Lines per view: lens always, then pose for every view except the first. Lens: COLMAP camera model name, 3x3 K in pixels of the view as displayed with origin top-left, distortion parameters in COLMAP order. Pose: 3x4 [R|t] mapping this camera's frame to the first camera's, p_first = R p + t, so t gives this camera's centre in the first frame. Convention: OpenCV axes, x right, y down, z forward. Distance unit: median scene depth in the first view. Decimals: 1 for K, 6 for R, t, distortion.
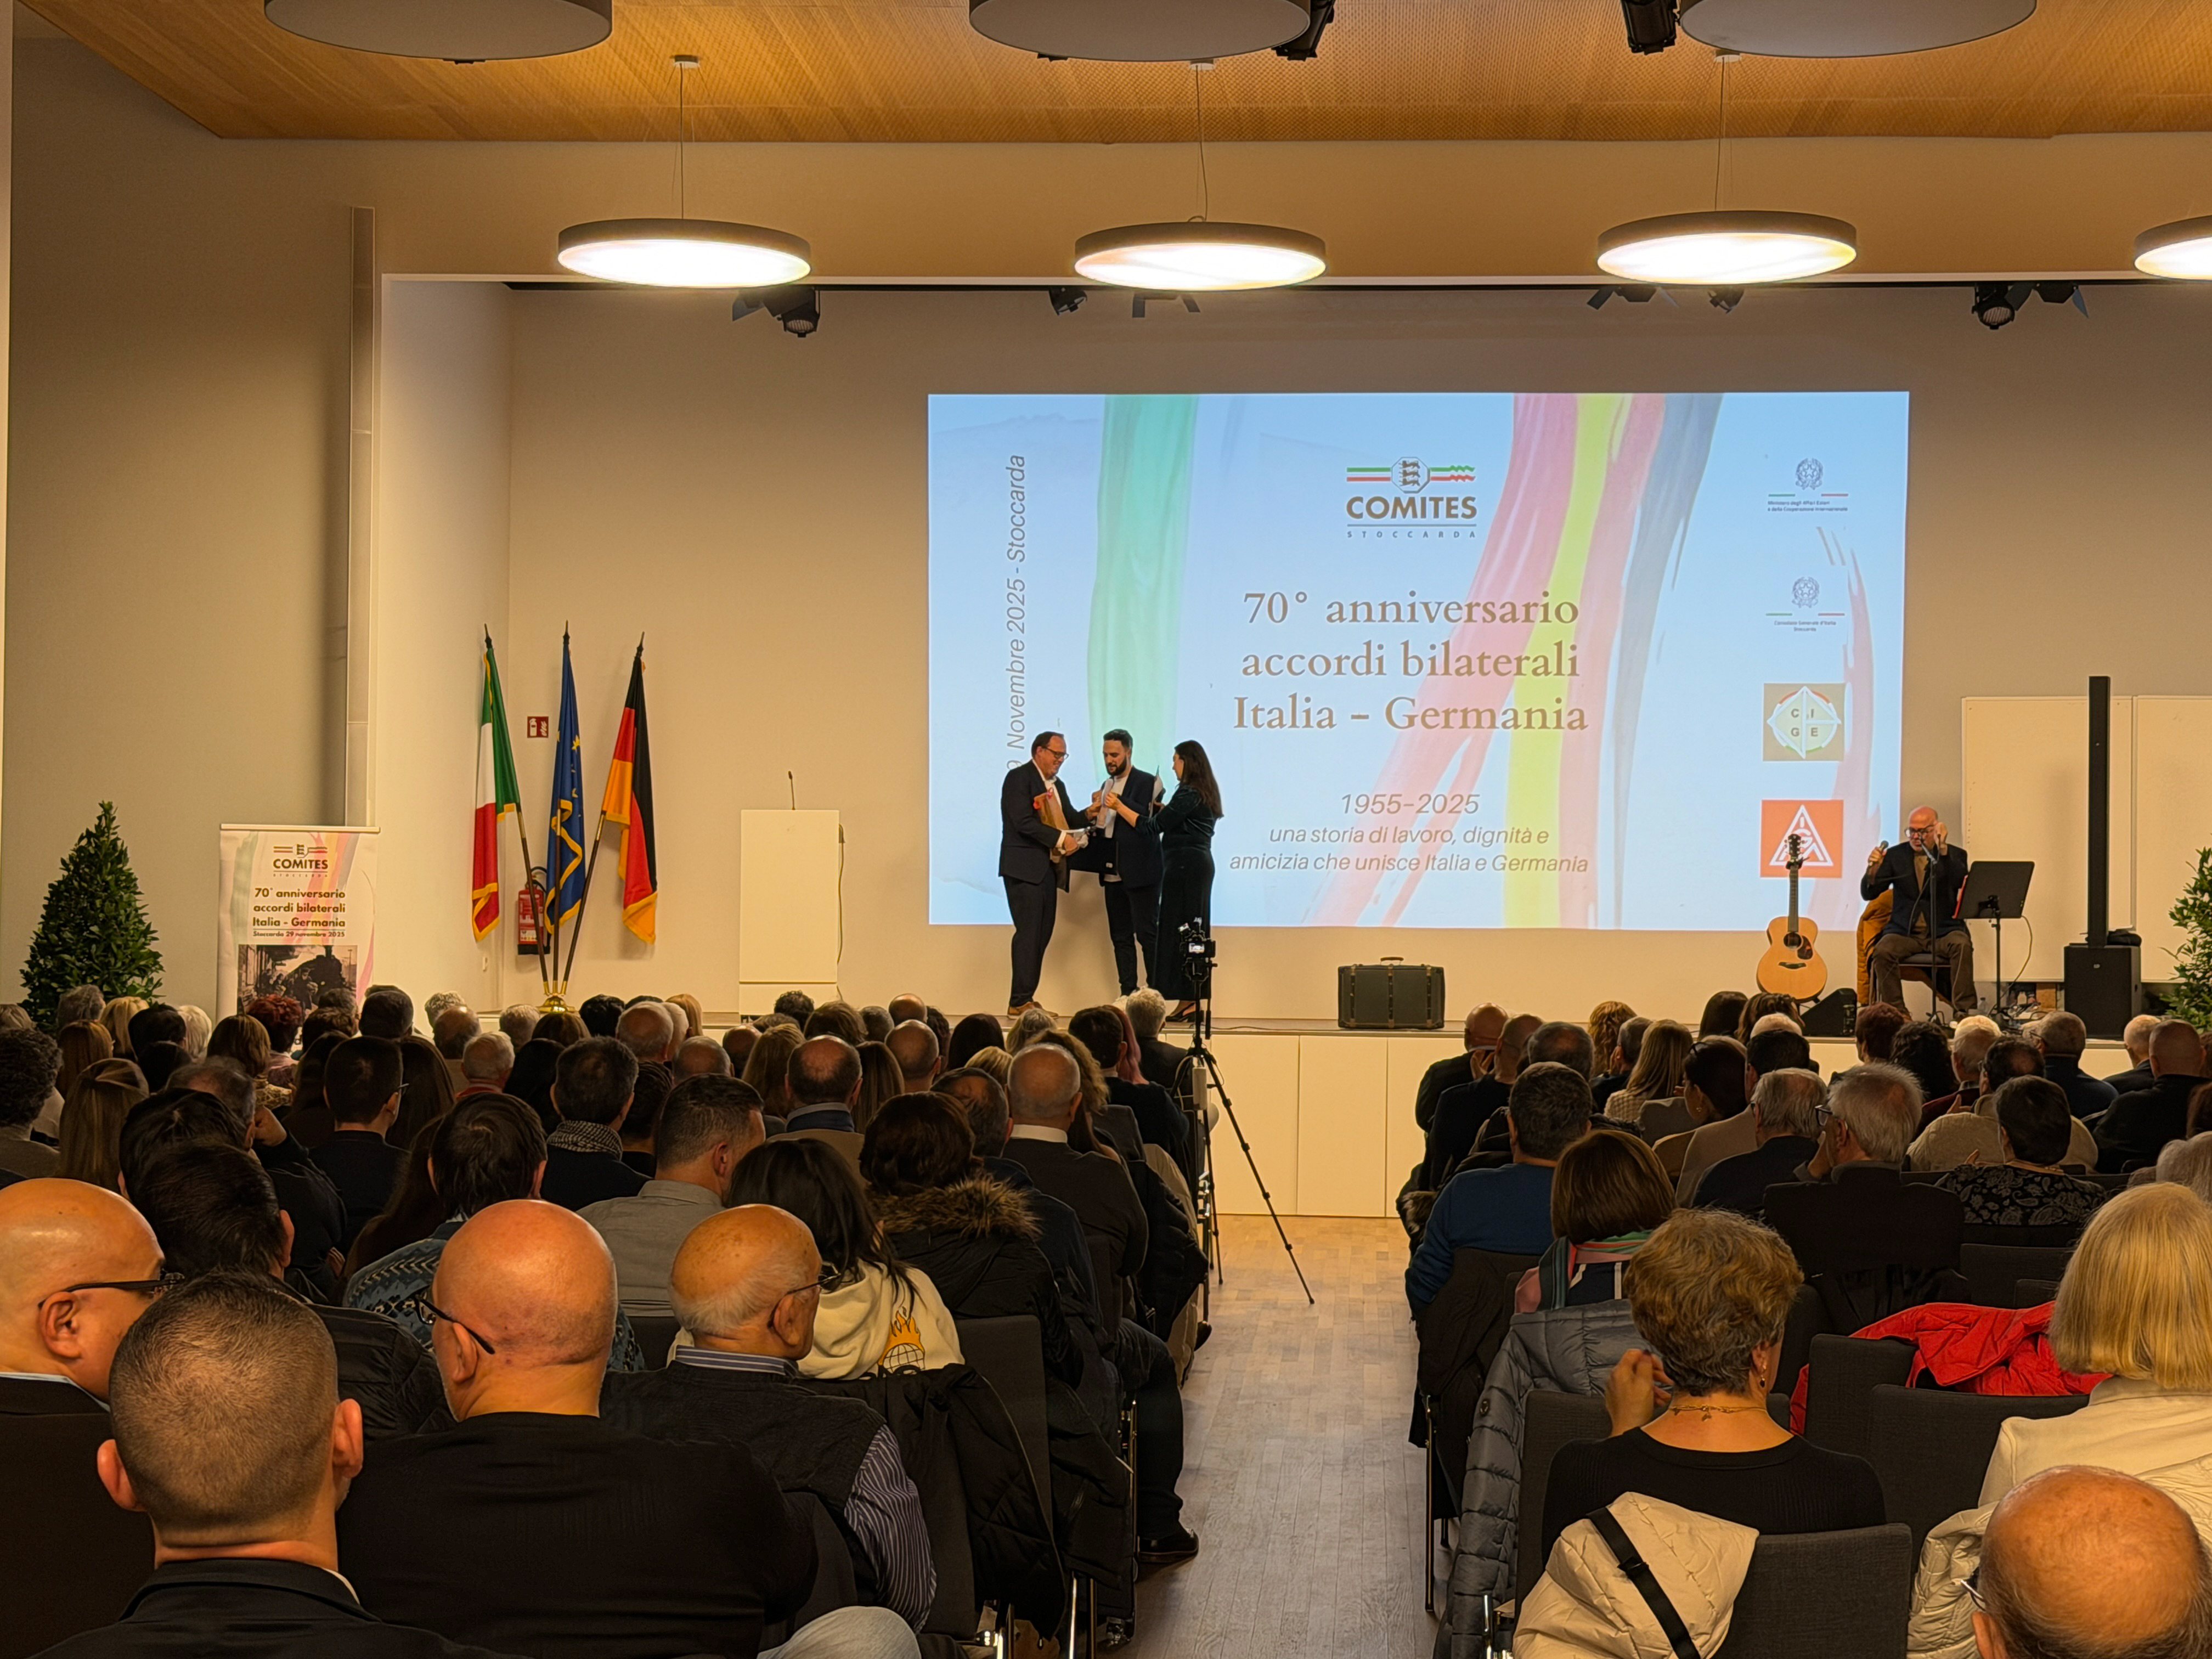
lens RADIAL K [[3727.4, 0, 1127.3], [0, 3727.4, 817.9], [0, 0, 1]] dist [0.086529, 0.000000]
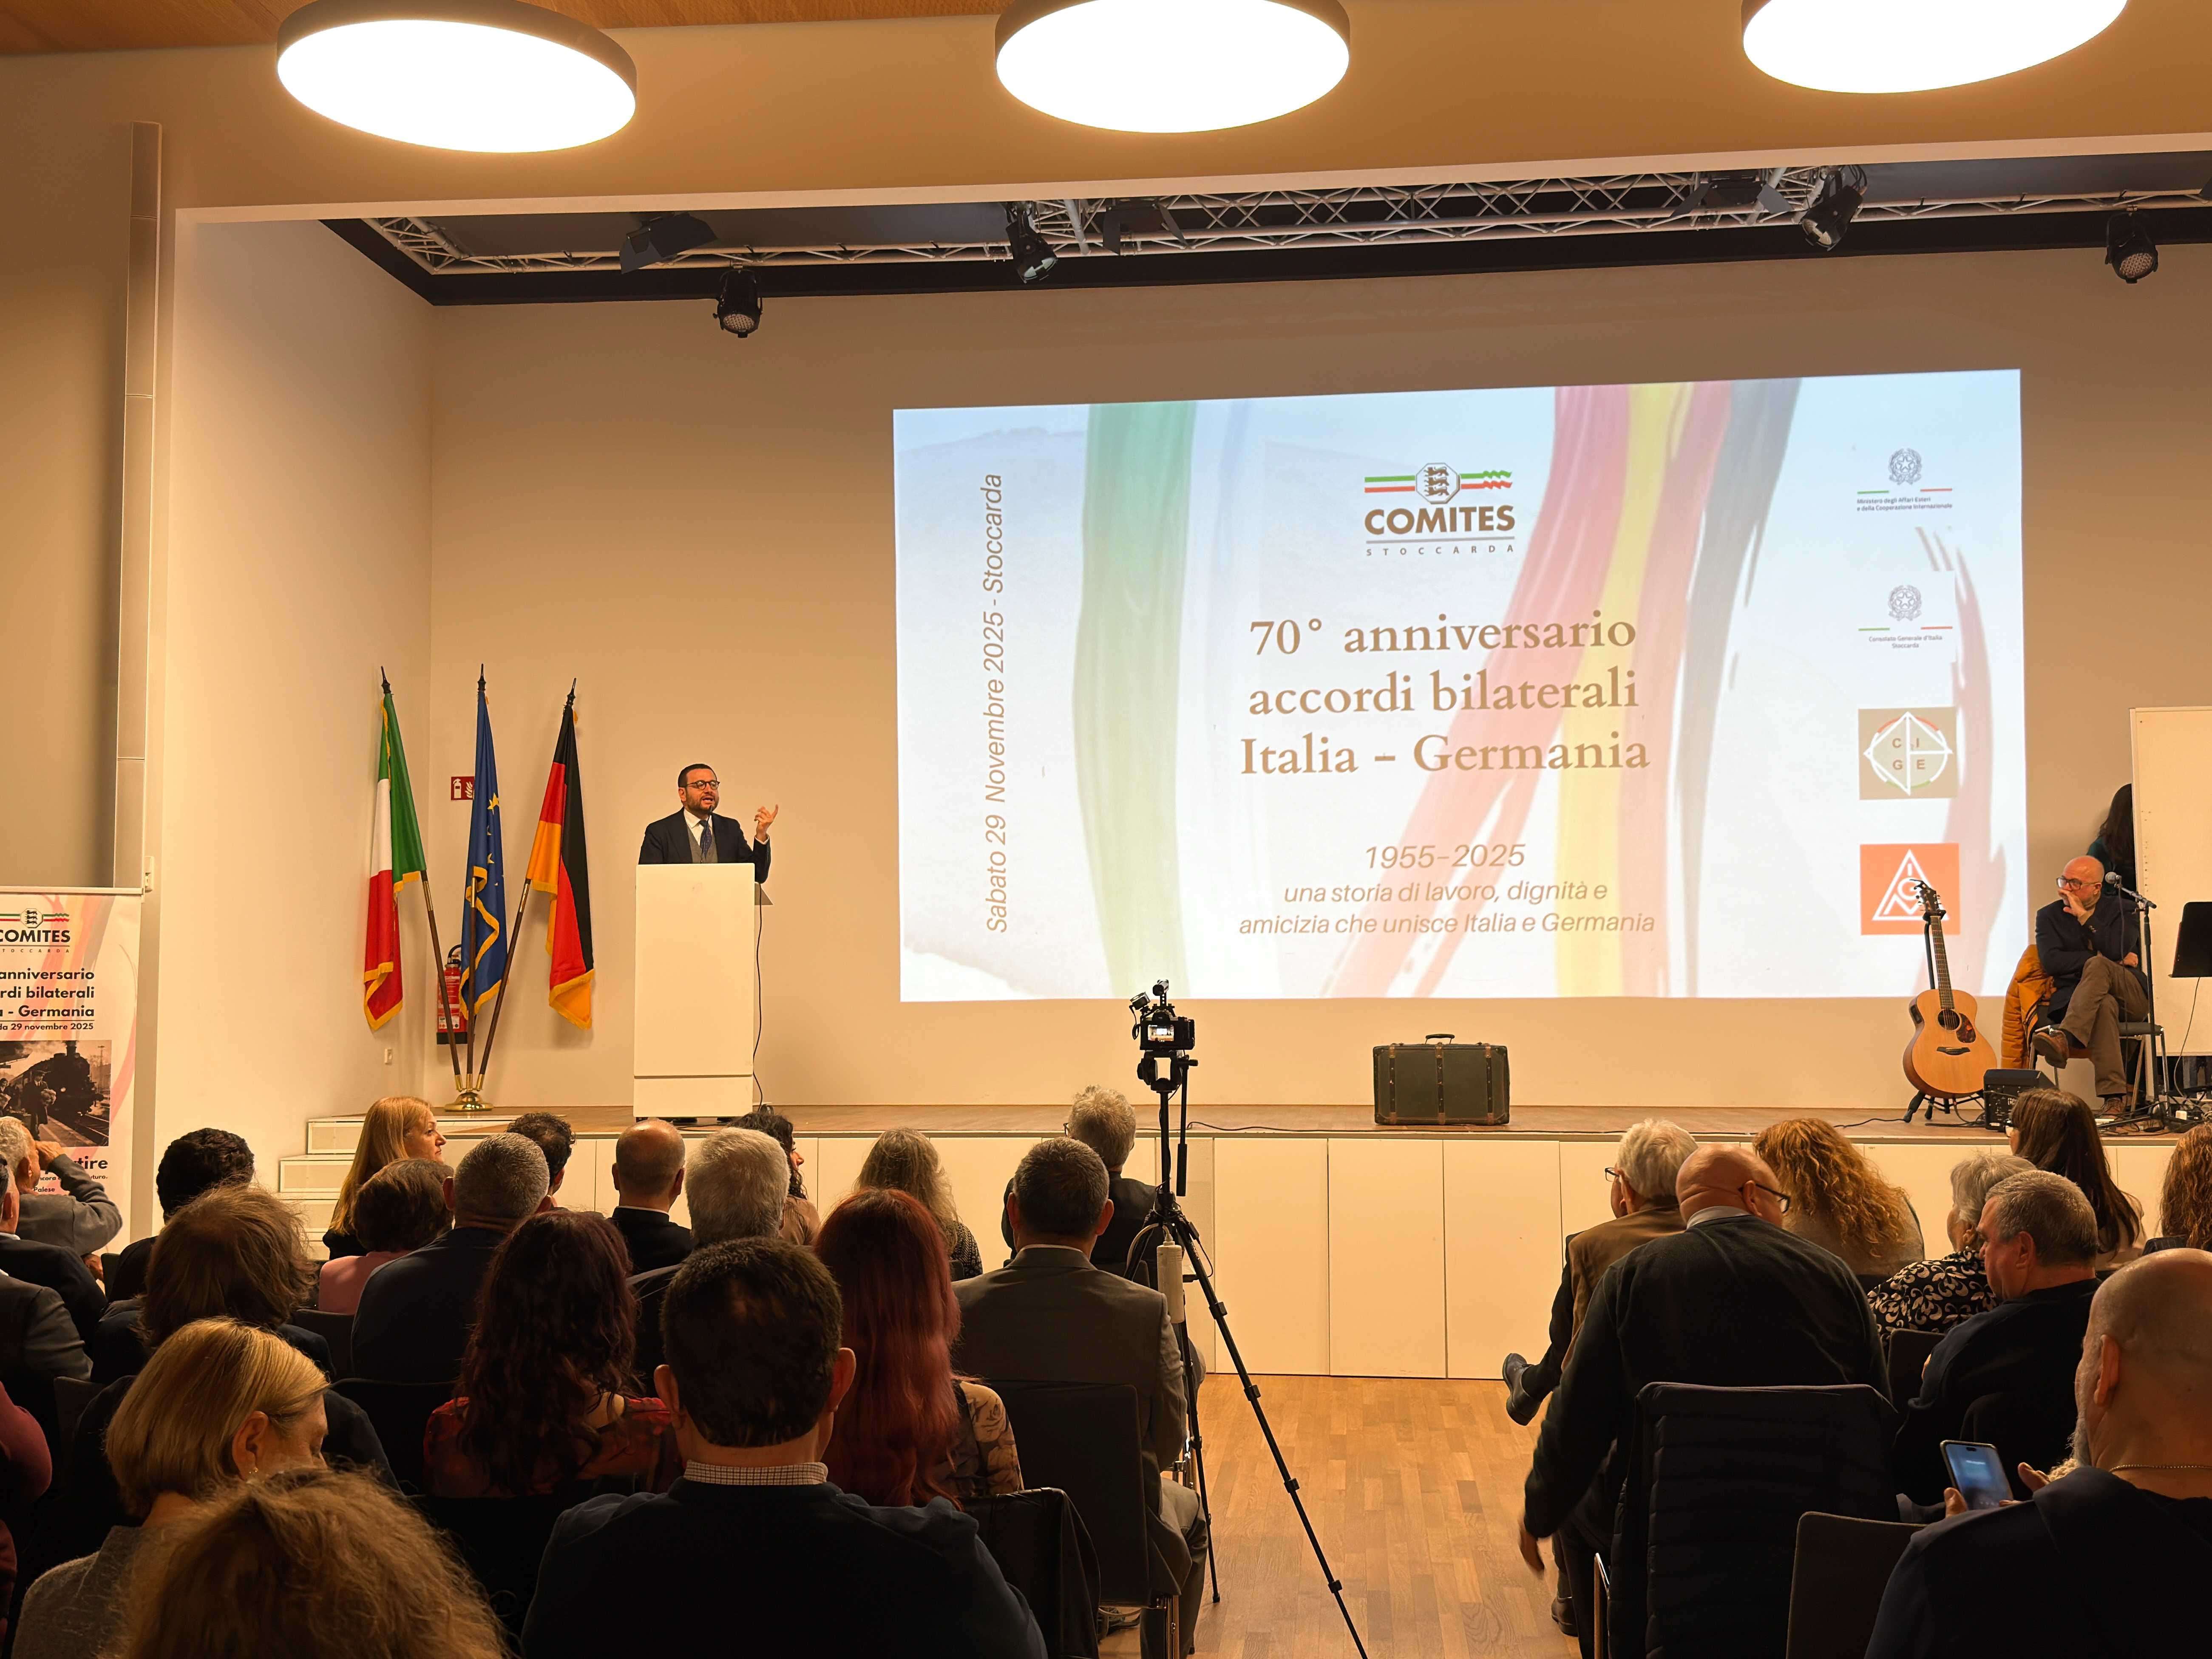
lens RADIAL K [[2423.8, 0, 1098.0], [0, 2423.8, 829.7], [0, 0, 1]] dist [0.098790, 0.000000]
pose [[0.999183, -0.016223, -0.037023, 0.015962], [0.014571, 0.998905, -0.044452, 0.014028], [0.037704, 0.043876, 0.998325, 0.430486]]
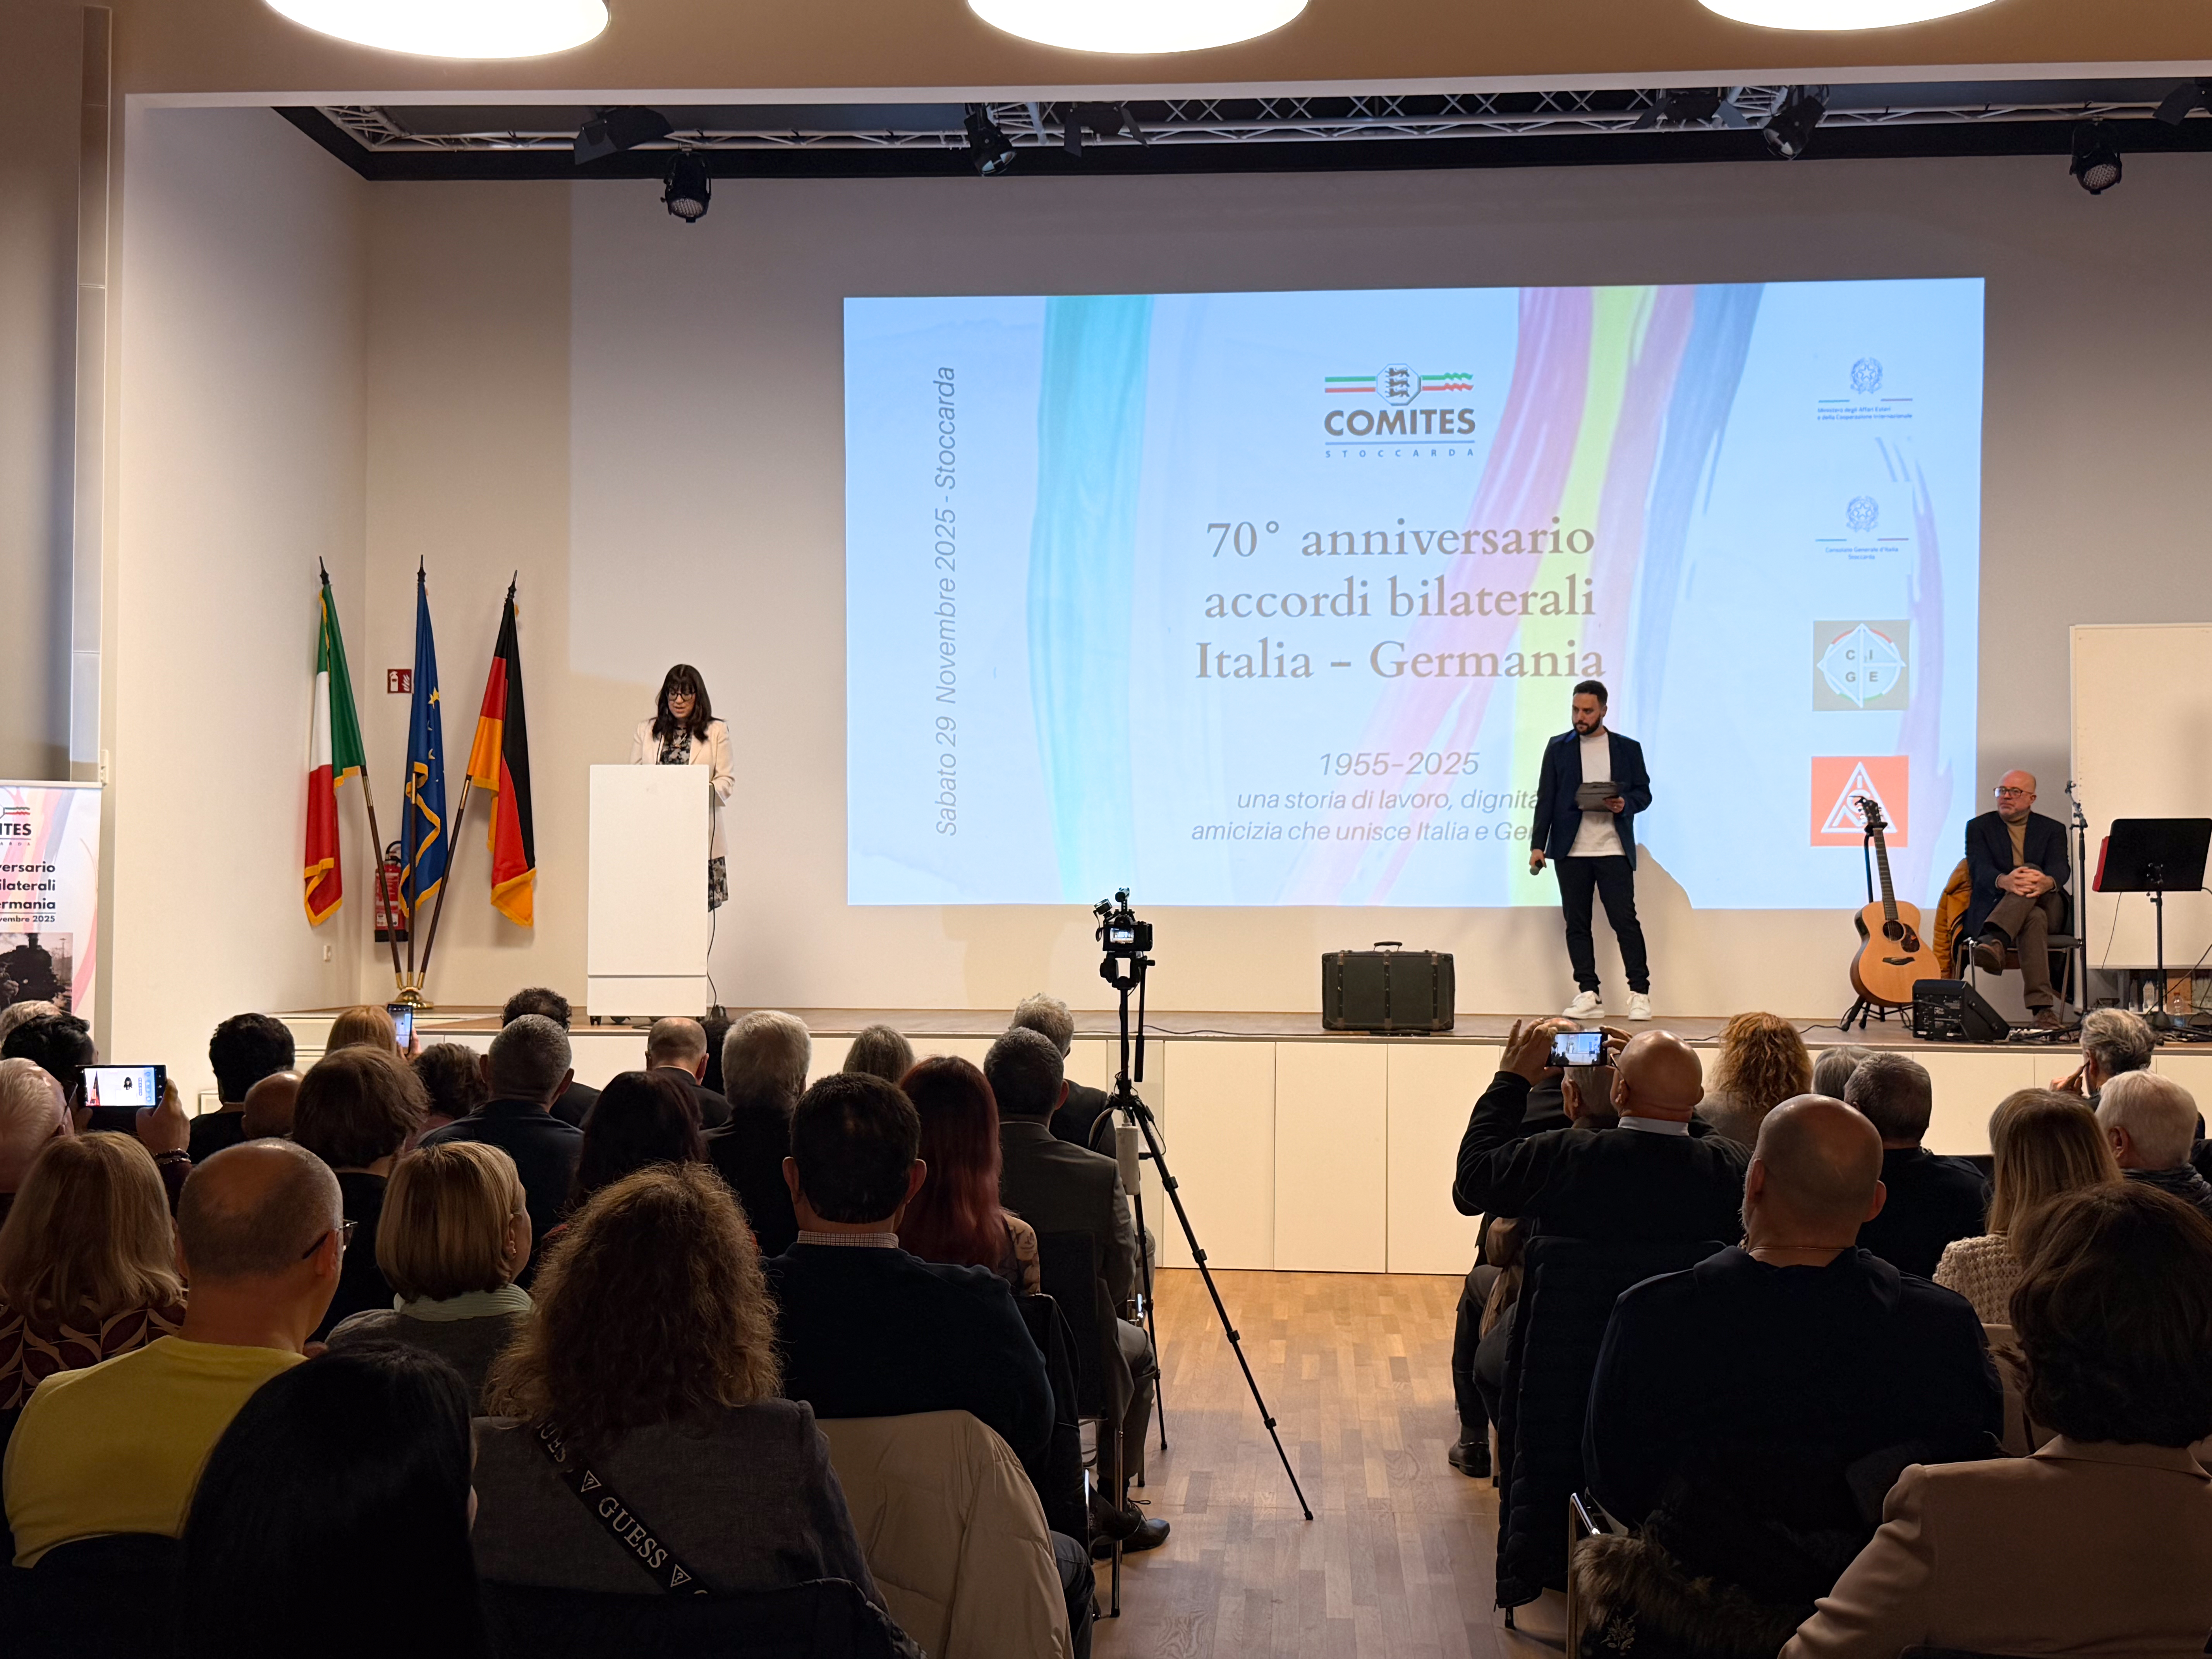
lens RADIAL K [[2687.1, 0, 1105.8], [0, 2687.1, 835.0], [0, 0, 1]] dist [0.108097, 0.000000]
pose [[0.999939, -0.003665, -0.010449, 0.014206], [0.003667, 0.999993, 0.000174, 0.012366], [0.010448, -0.000213, 0.999945, 0.374807]]
